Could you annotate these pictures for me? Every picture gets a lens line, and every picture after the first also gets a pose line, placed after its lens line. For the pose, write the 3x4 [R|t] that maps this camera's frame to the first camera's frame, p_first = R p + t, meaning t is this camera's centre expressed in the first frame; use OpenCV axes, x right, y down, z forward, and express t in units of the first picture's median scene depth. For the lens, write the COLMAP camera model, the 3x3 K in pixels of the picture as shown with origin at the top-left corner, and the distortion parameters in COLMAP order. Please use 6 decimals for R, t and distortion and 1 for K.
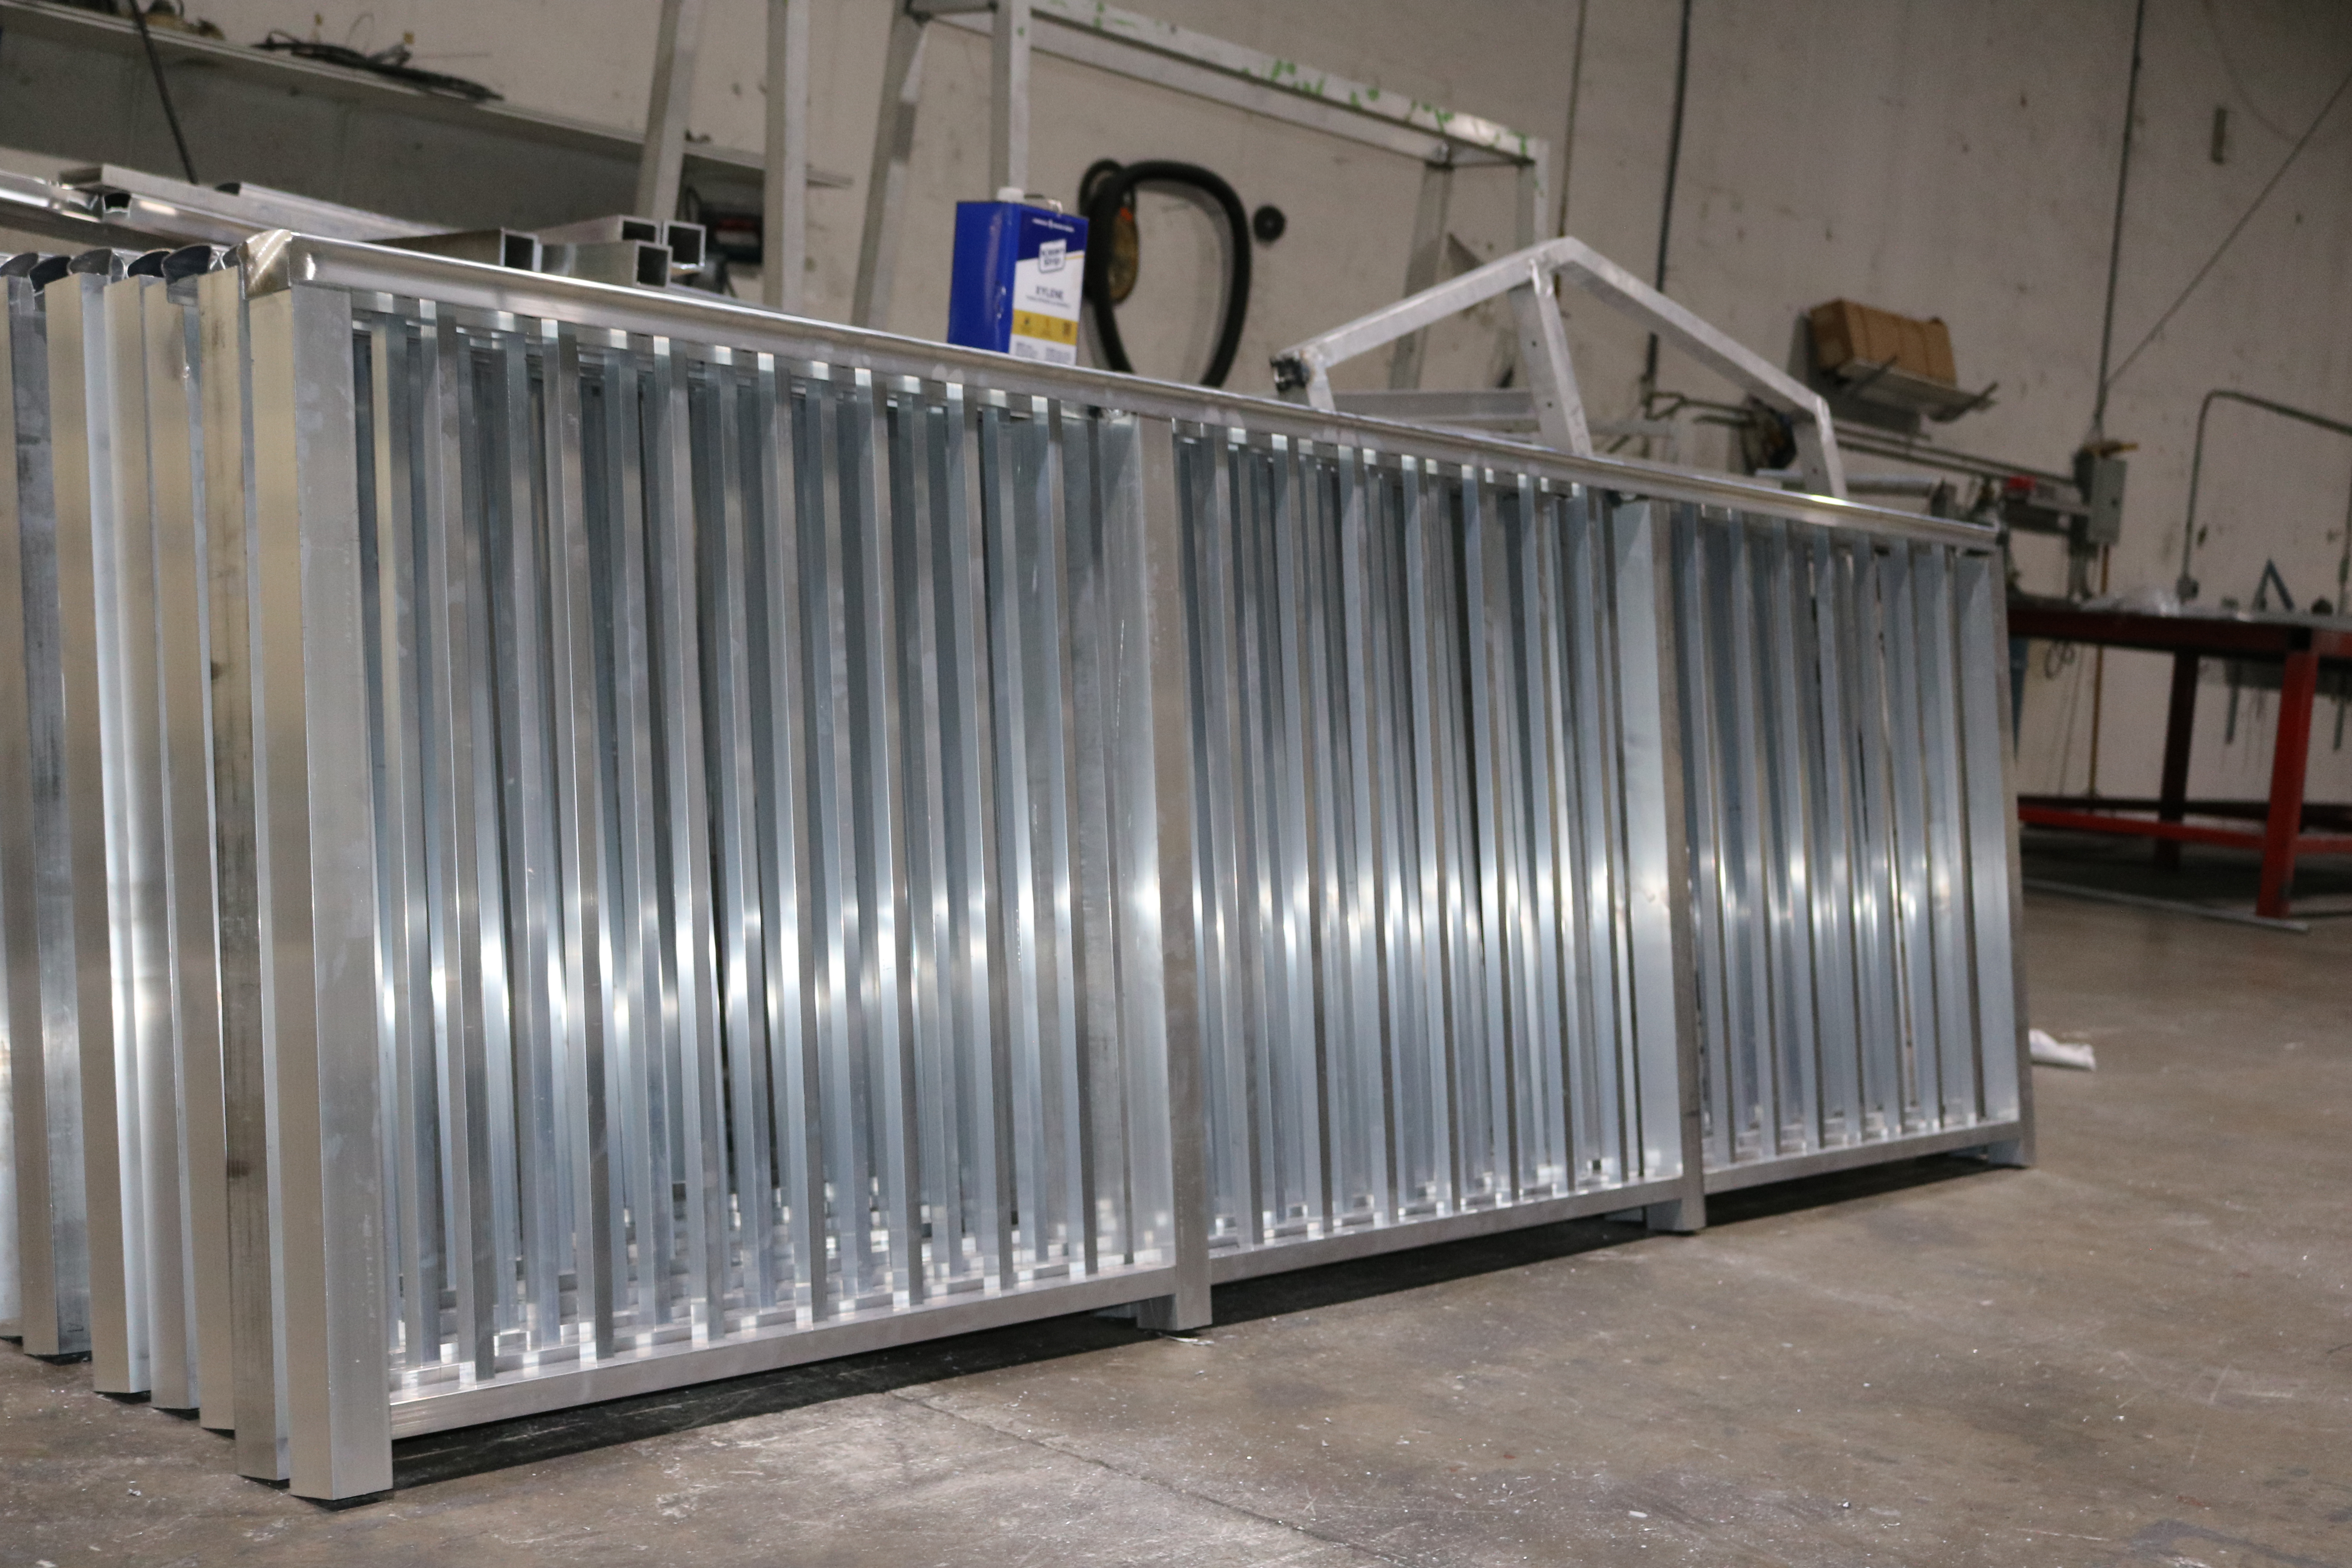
lens RADIAL K [[3159.2, 0, 1177.6], [0, 3159.2, 784.0], [0, 0, 1]] dist [0.004193, 0.000000]
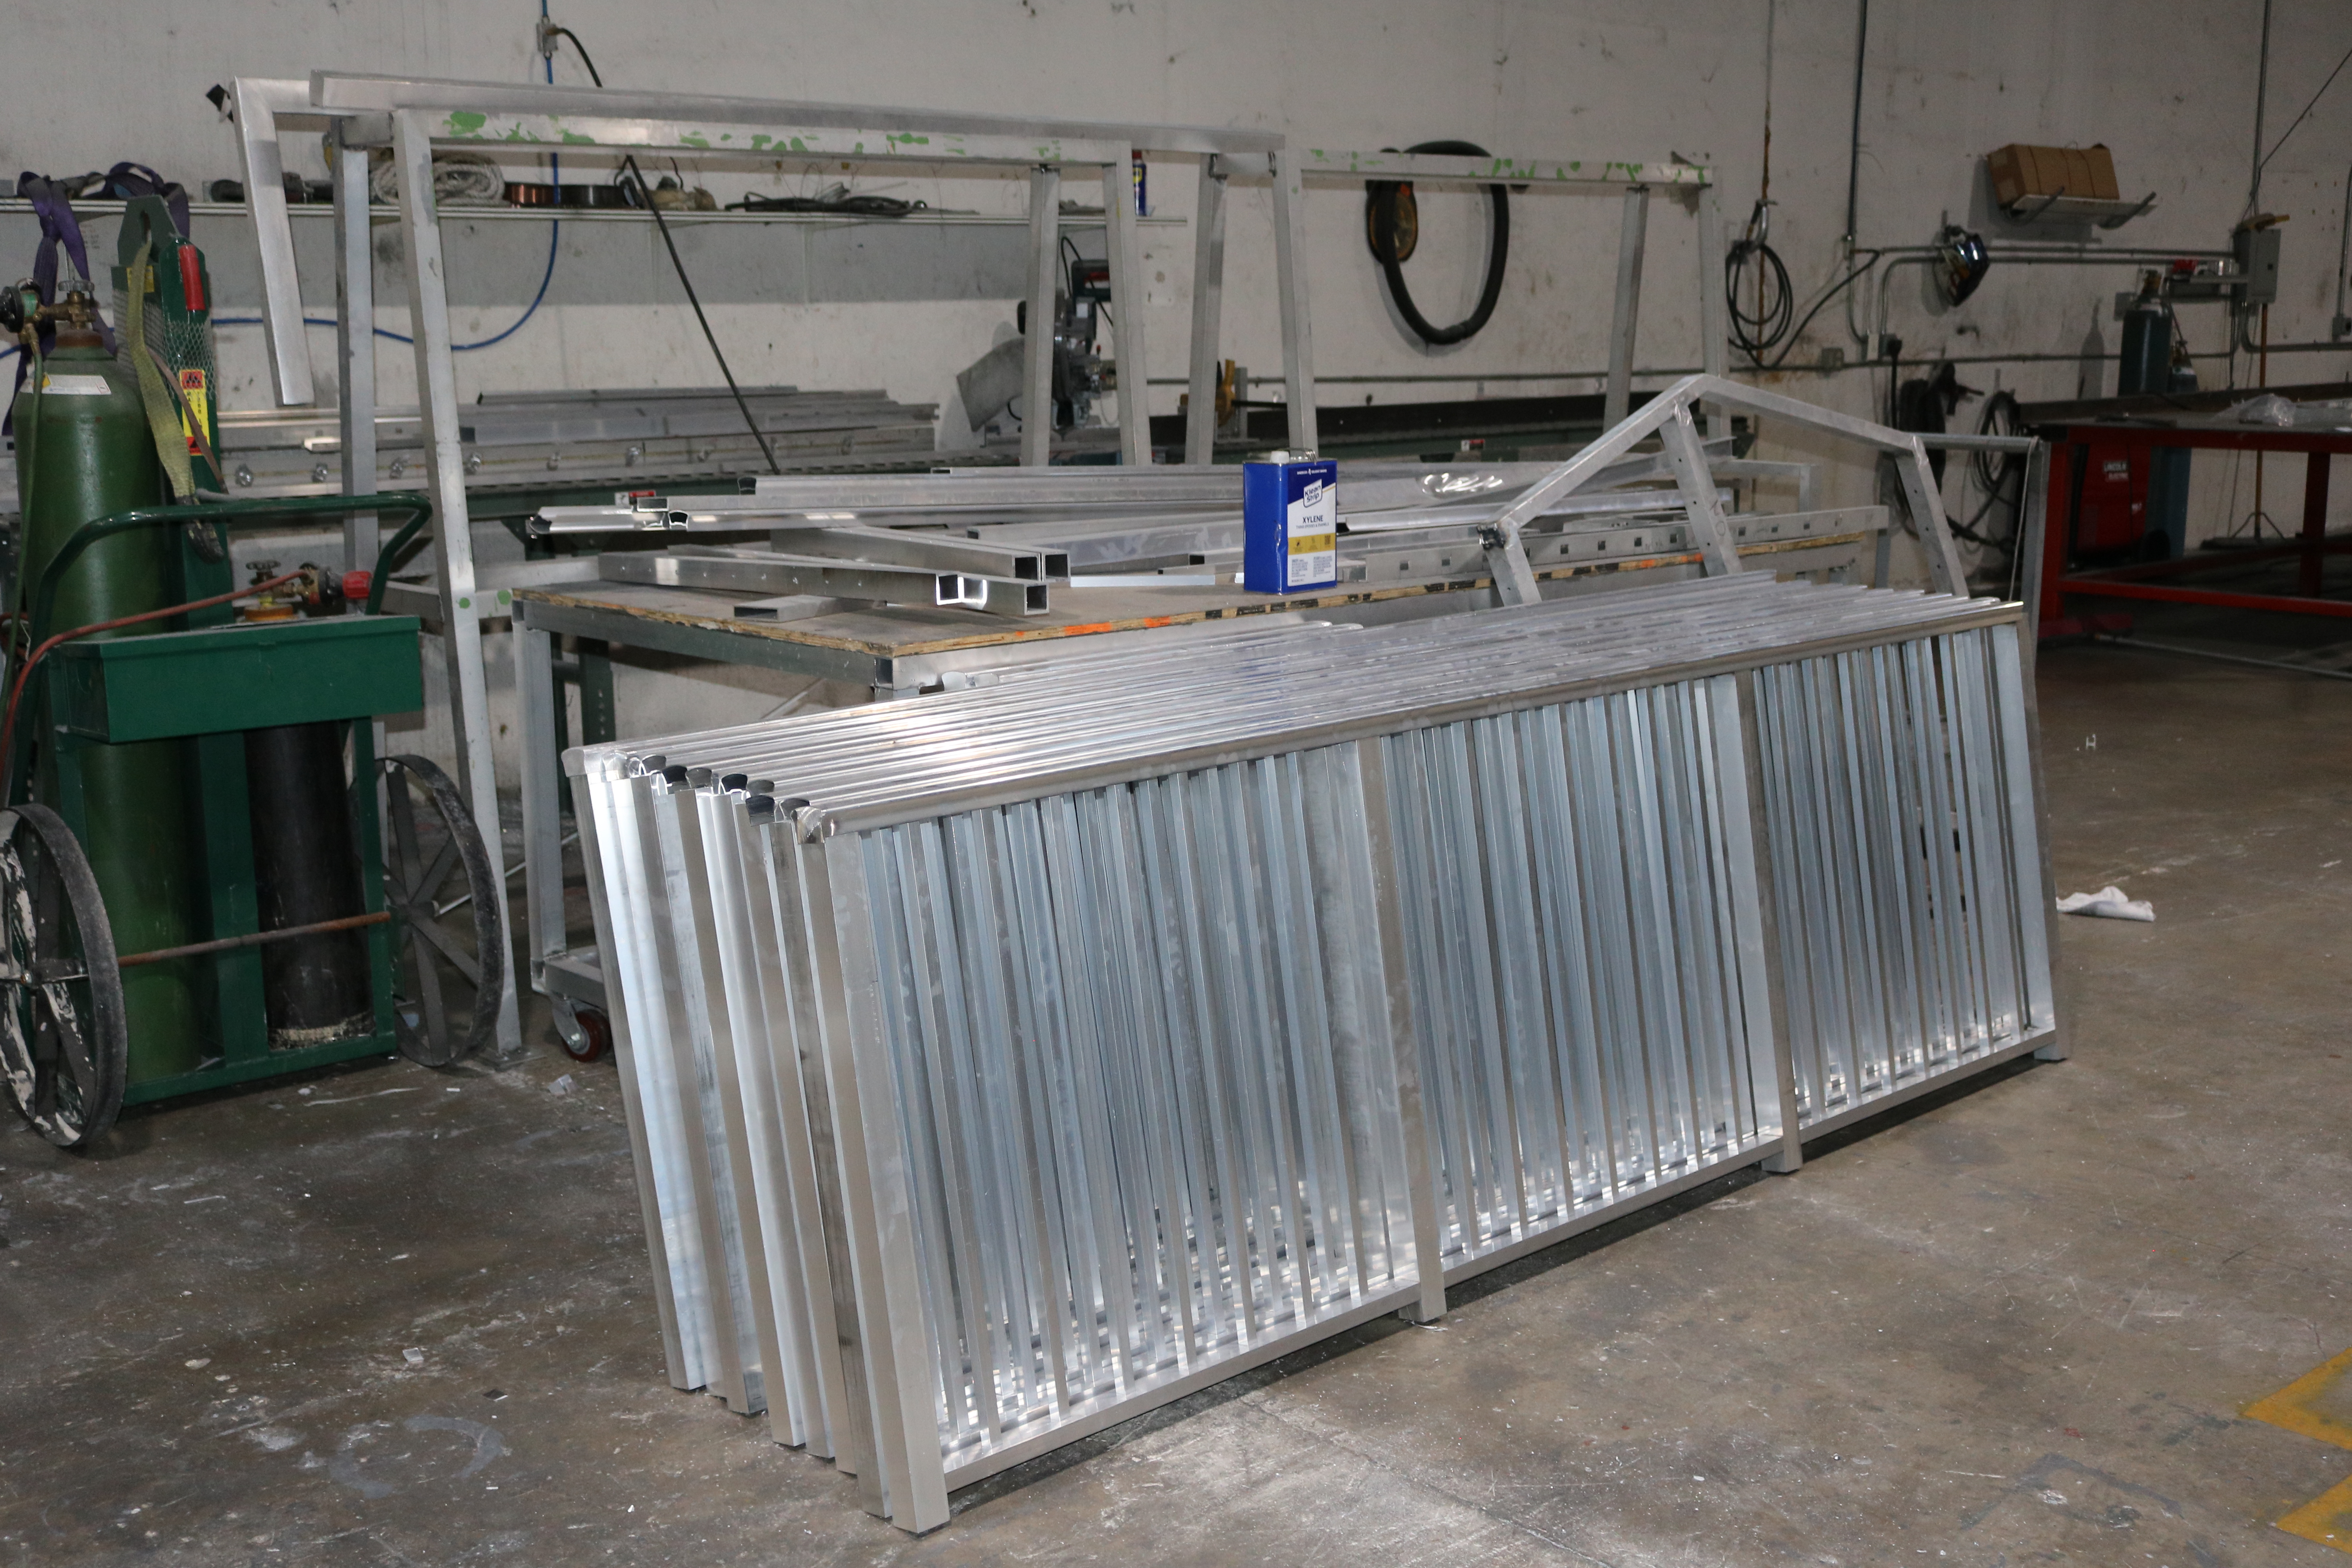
lens RADIAL K [[2640.5, 0, 1174.6], [0, 2640.5, 788.1], [0, 0, 1]] dist [0.001993, 0.000000]
pose [[0.988219, -0.065394, -0.138373, 0.078124], [0.082457, 0.989172, 0.121410, -0.264708], [0.128936, -0.131389, 0.982910, -0.277890]]
